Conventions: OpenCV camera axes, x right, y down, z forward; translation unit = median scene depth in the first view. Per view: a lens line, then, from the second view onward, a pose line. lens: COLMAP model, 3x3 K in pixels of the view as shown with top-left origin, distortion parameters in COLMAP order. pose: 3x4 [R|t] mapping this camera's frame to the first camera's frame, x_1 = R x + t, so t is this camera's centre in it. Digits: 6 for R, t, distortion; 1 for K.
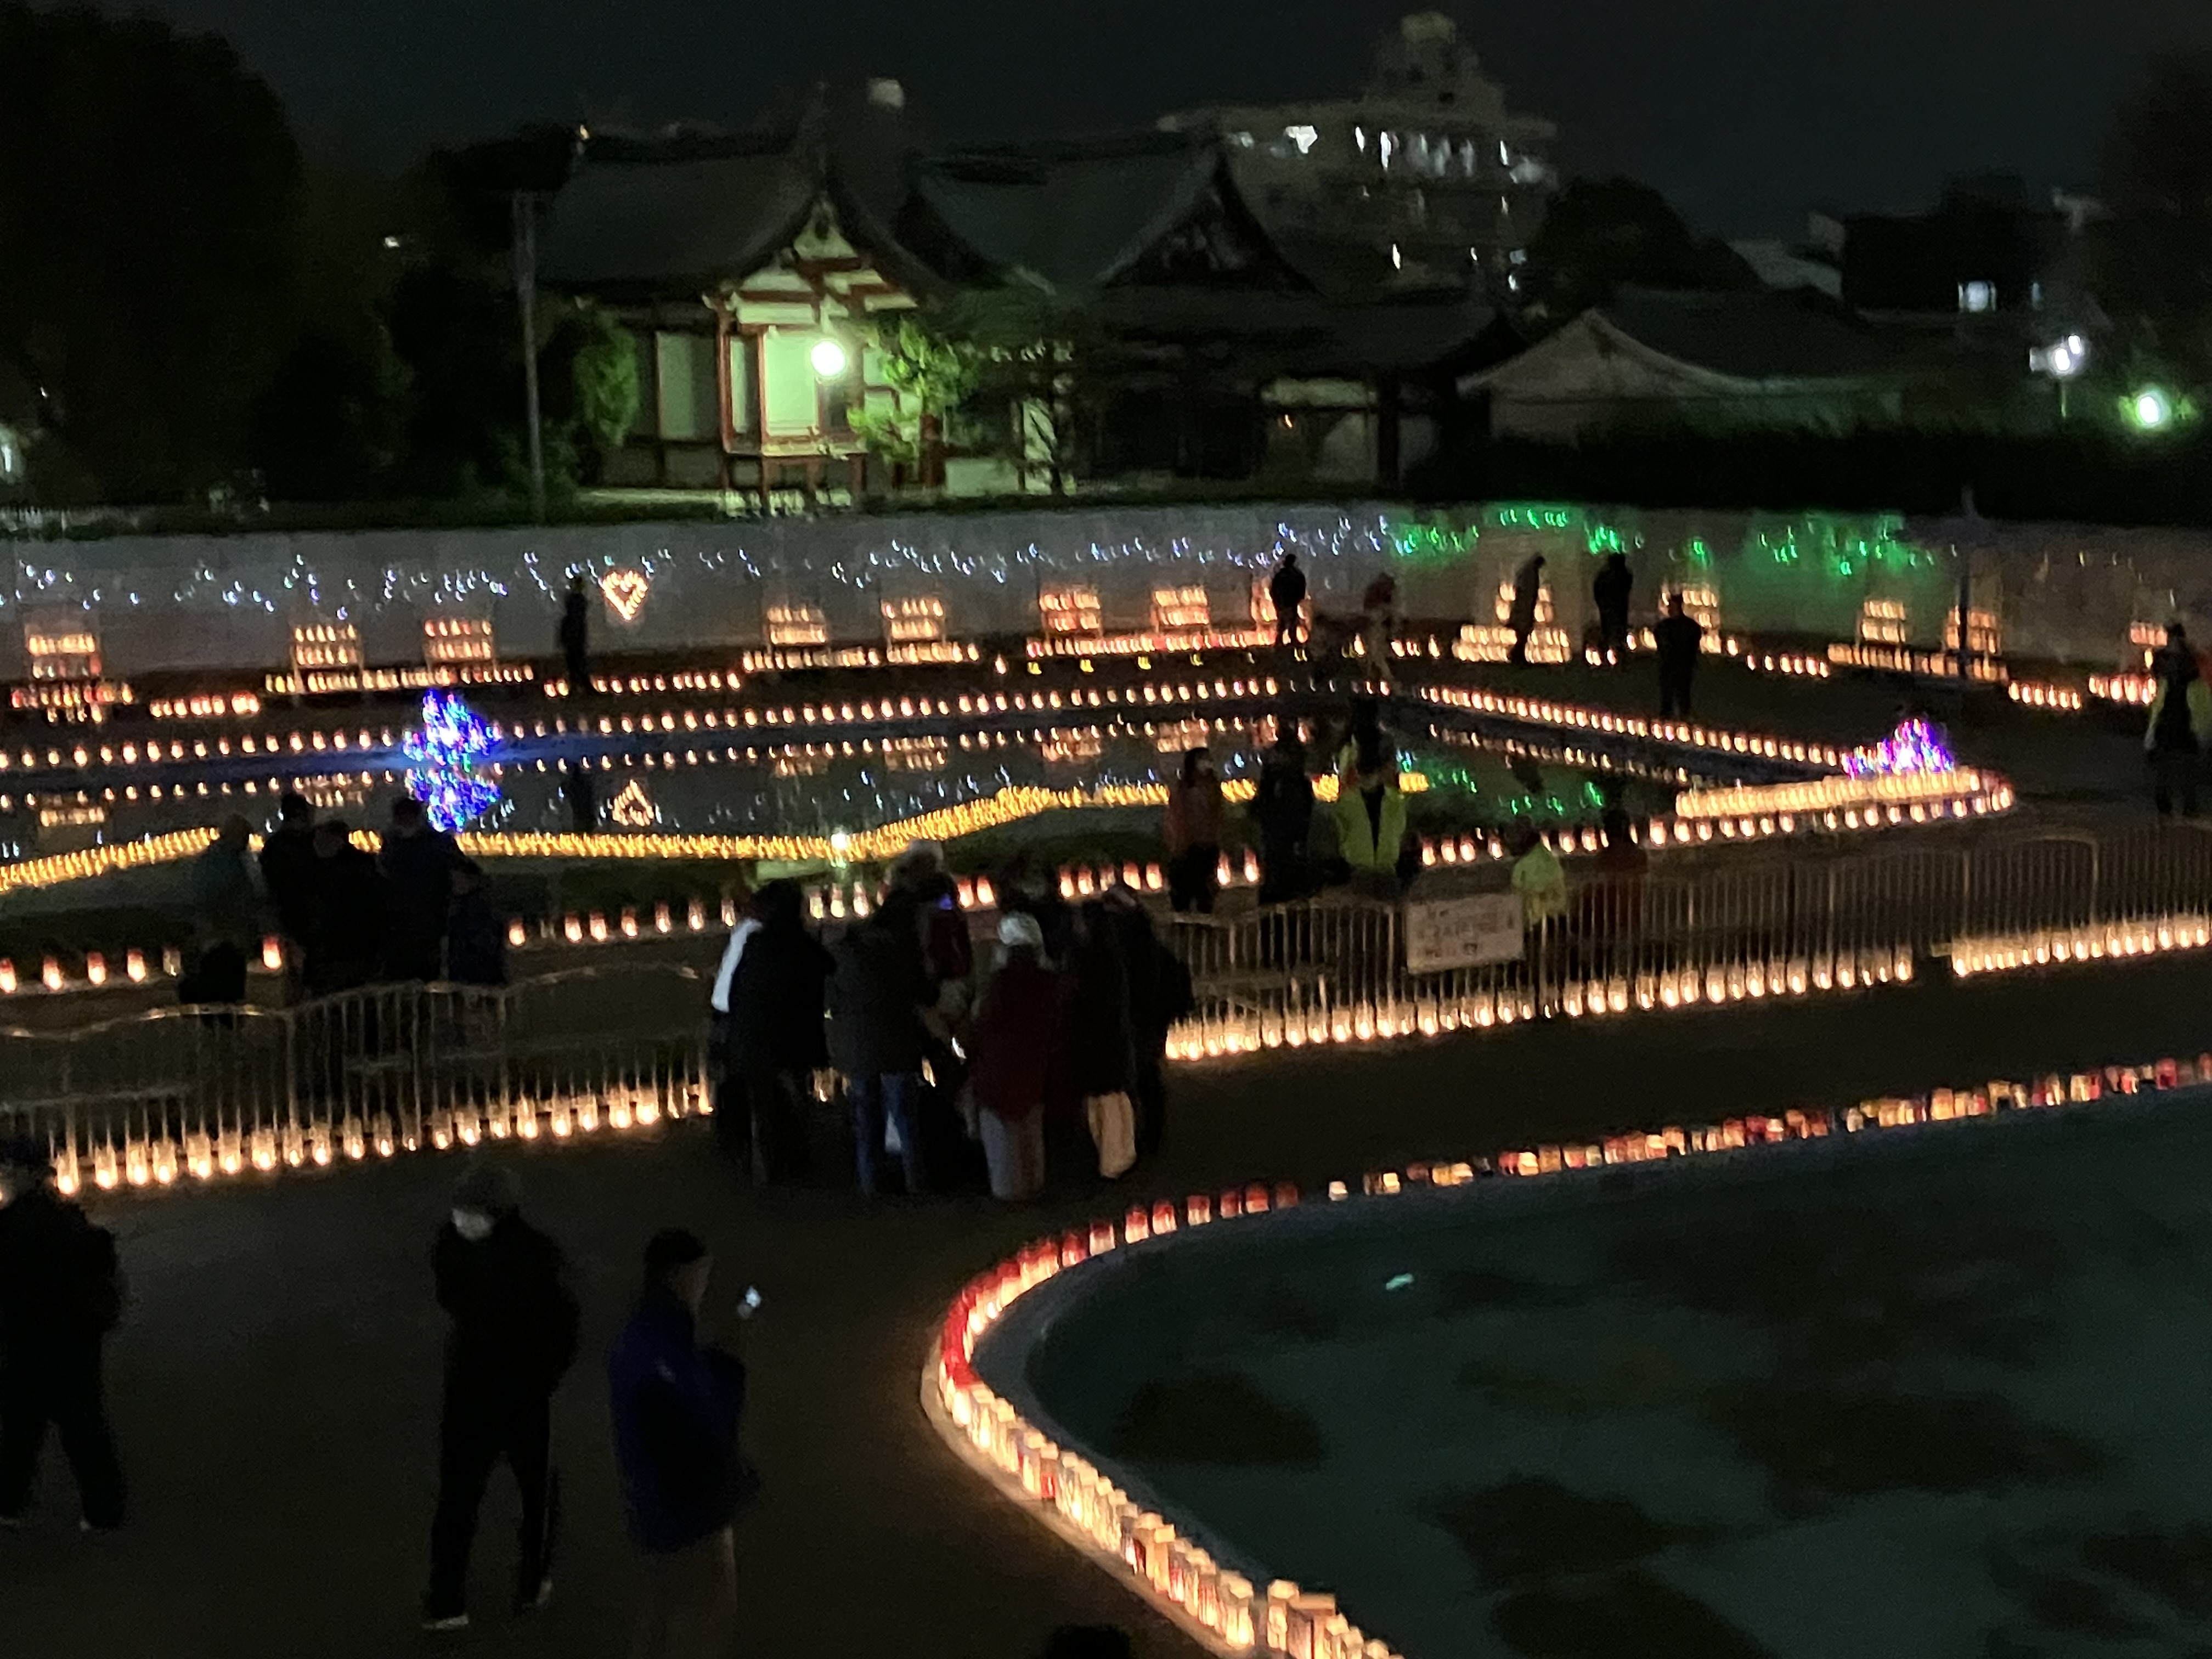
lens RADIAL K [[3200.0, 0, 1108.2], [0, 3200.0, 831.5], [0, 0, 1]] dist [0.072774, 0.000000]
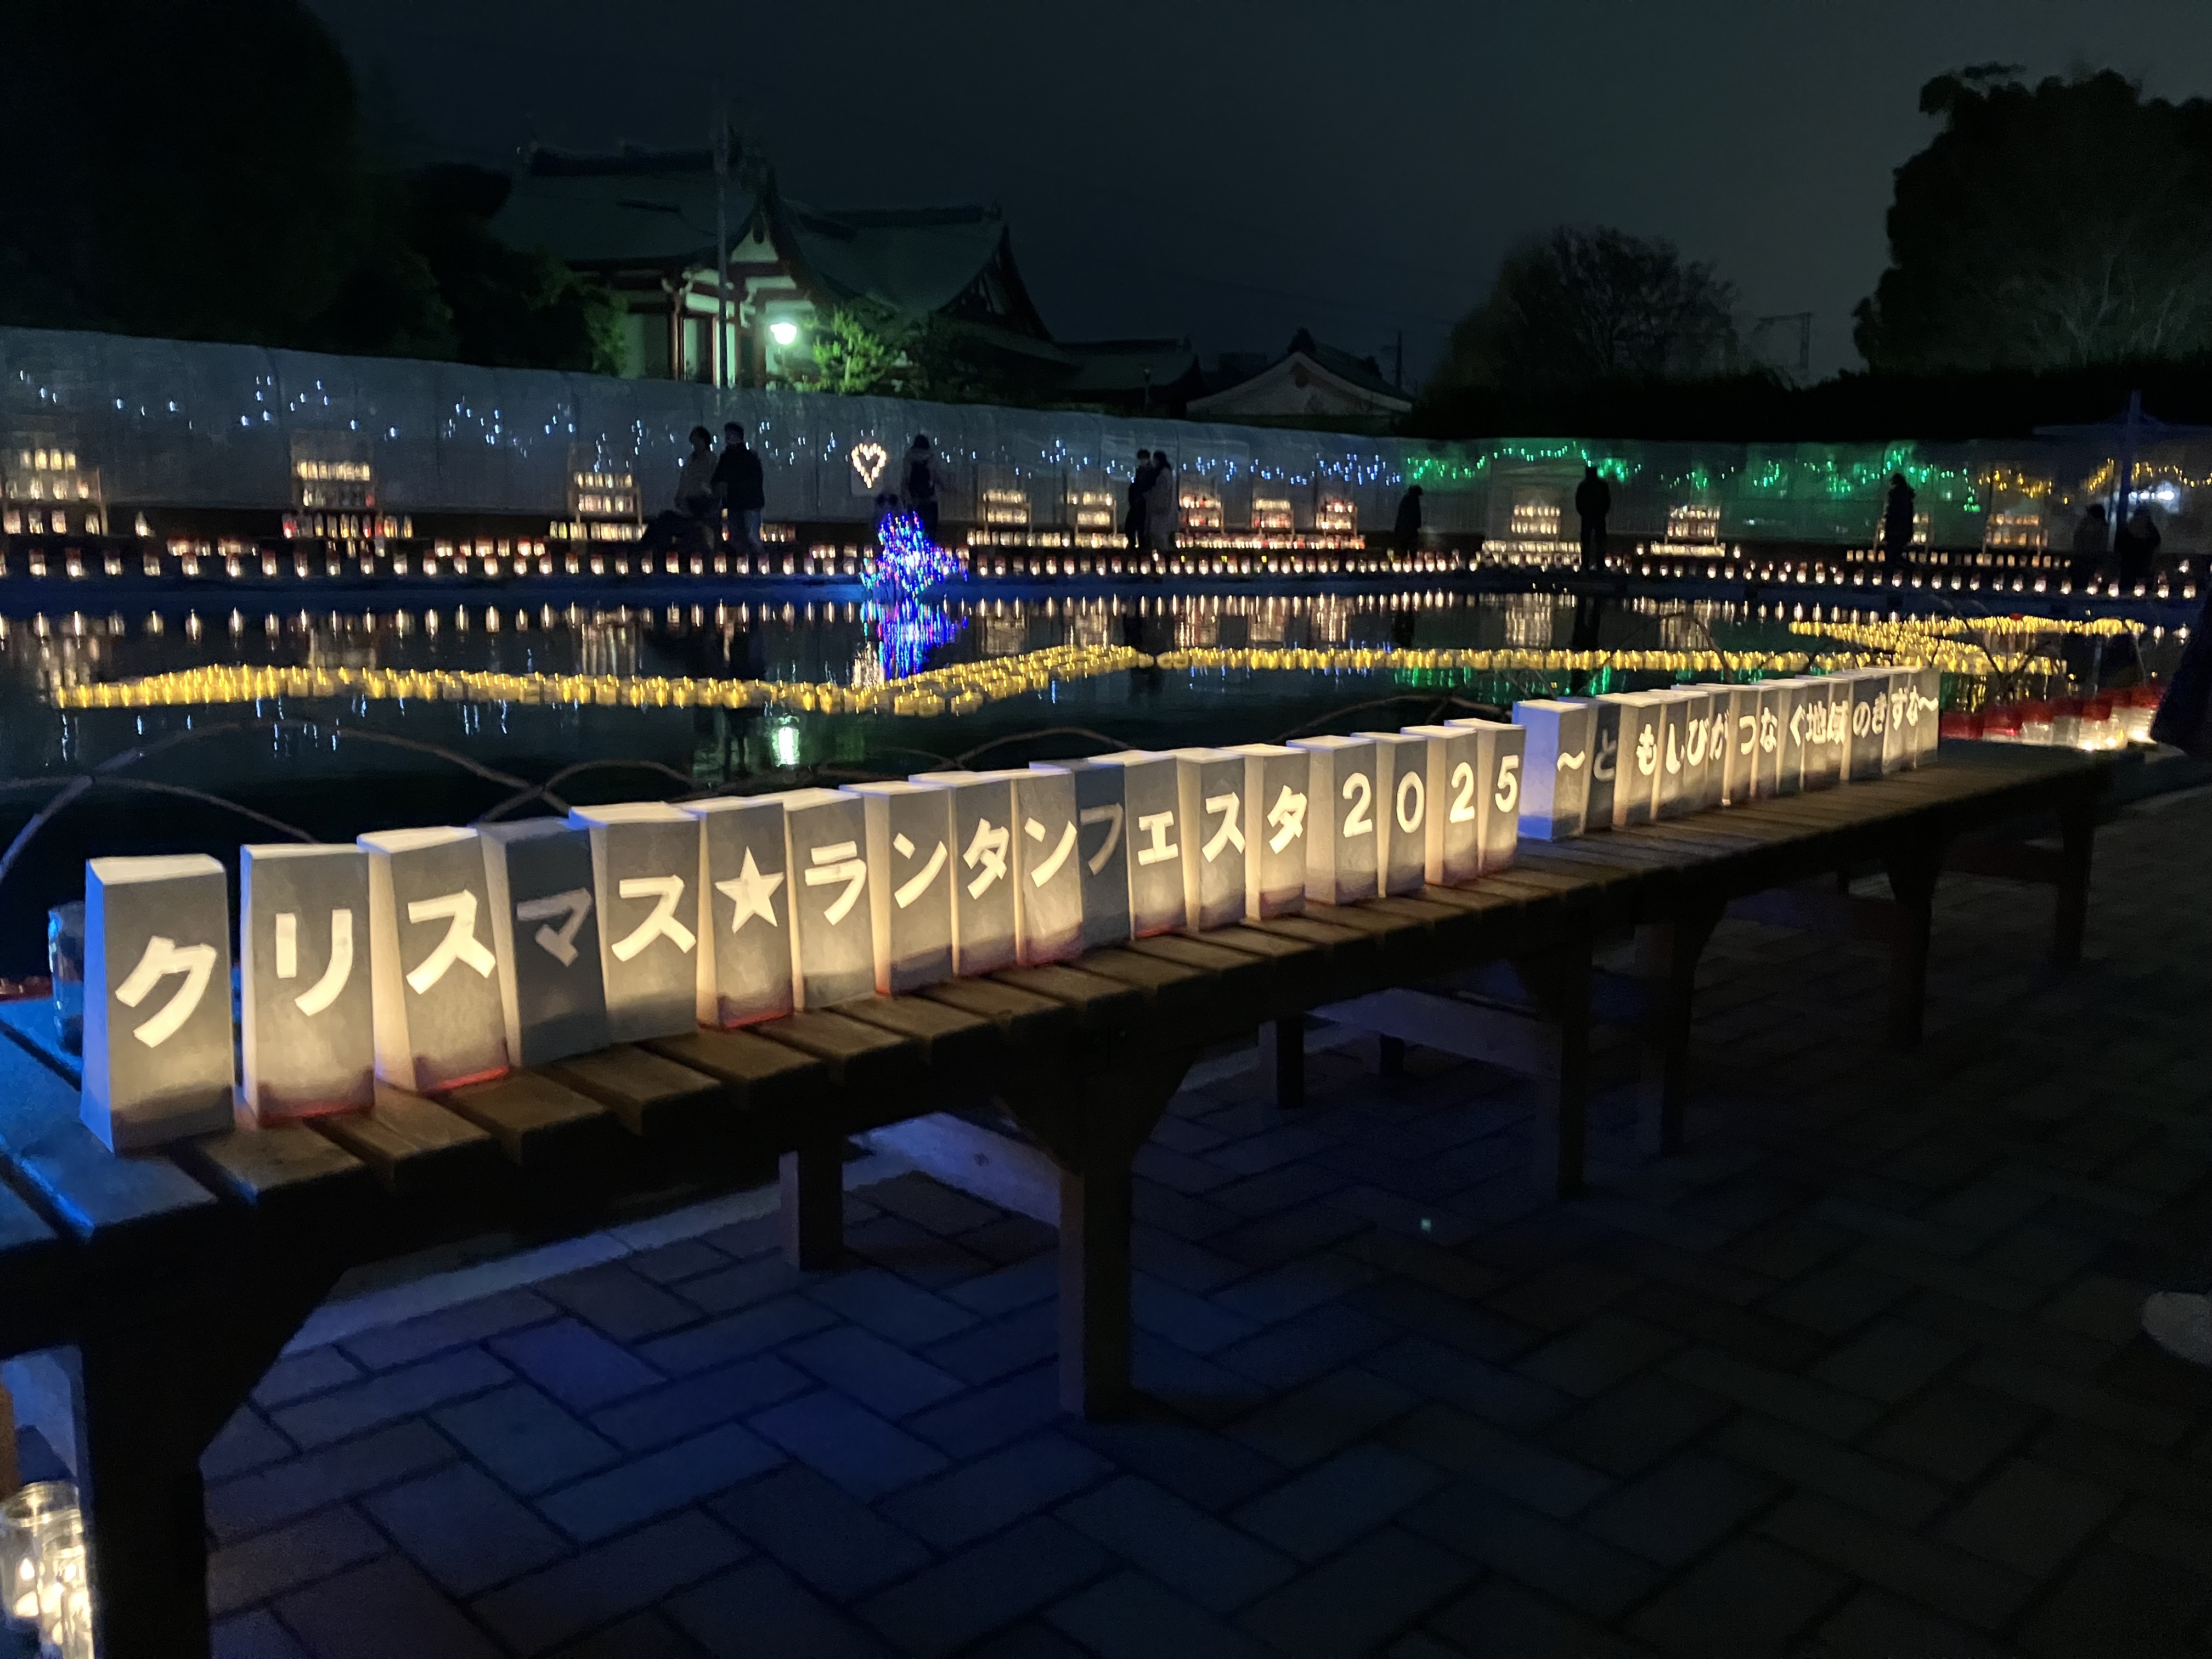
lens RADIAL K [[1801.4, 0, 1100.5], [0, 1801.4, 819.8], [0, 0, 1]] dist [0.012461, -0.002702]
pose [[0.951722, -0.017493, 0.306461, -0.251400], [0.008947, 0.999532, 0.029268, 0.021577], [-0.306830, -0.025113, 0.951433, 0.425137]]
